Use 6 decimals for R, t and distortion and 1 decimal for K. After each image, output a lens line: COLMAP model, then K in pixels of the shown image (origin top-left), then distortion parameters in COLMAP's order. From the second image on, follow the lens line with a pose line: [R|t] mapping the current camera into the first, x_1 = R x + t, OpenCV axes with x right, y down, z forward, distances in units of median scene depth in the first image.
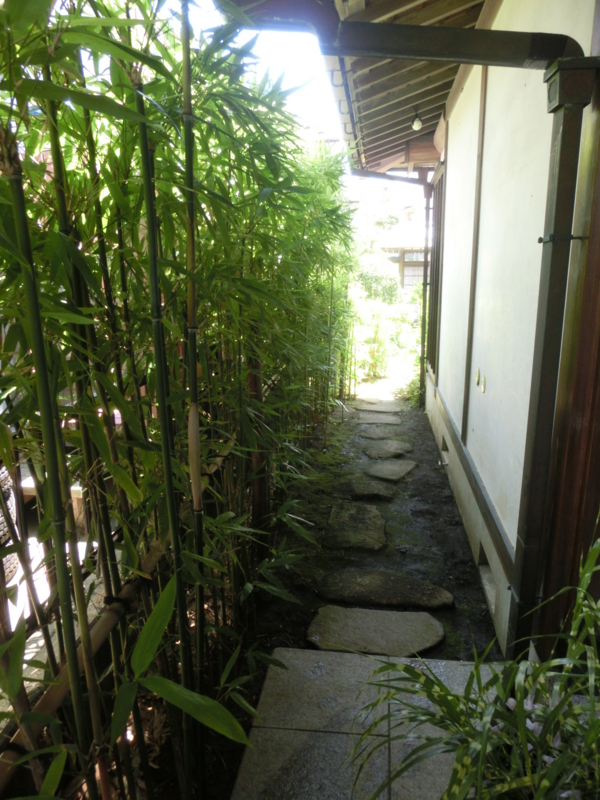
lens RADIAL K [[561.7, 0, 299.5], [0, 561.7, 402.1], [0, 0, 1]] dist [-0.025111, 0.003831]
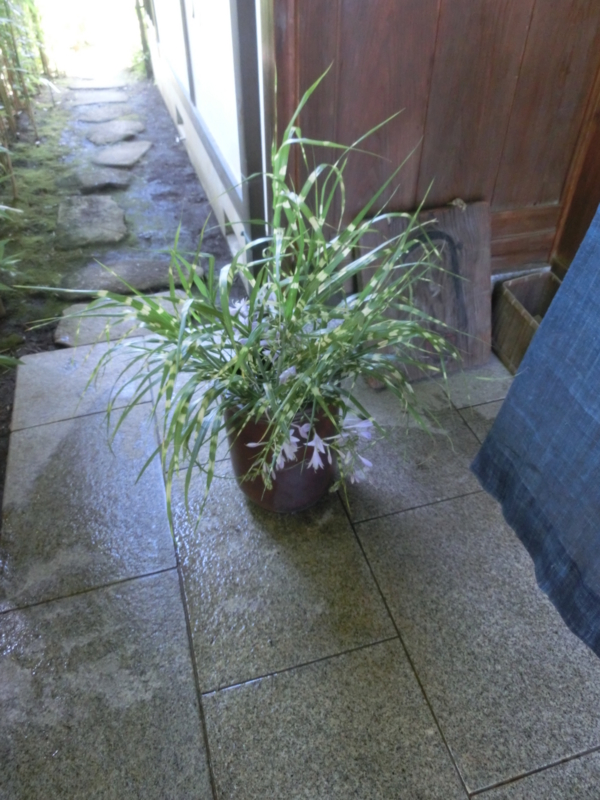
lens RADIAL K [[588.9, 0, 300.1], [0, 588.9, 400.4], [0, 0, 1]] dist [-0.015581, 0.007775]
pose [[0.910386, -0.269073, 0.314321, 0.026024], [0.090681, 0.870951, 0.482930, 0.038671], [-0.403702, -0.411150, 0.817301, -0.000151]]
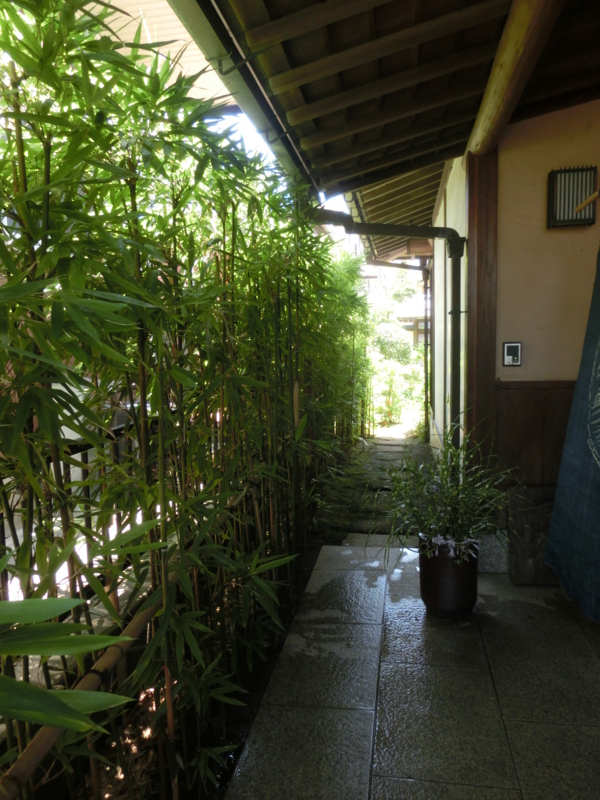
lens RADIAL K [[561.7, 0, 302.2], [0, 561.7, 401.4], [0, 0, 1]] dist [-0.025111, 0.003831]
pose [[0.999334, -0.008395, -0.035500, -0.021592], [0.003981, 0.992444, -0.122638, 0.104892], [0.036262, 0.122415, 0.991816, -0.380897]]
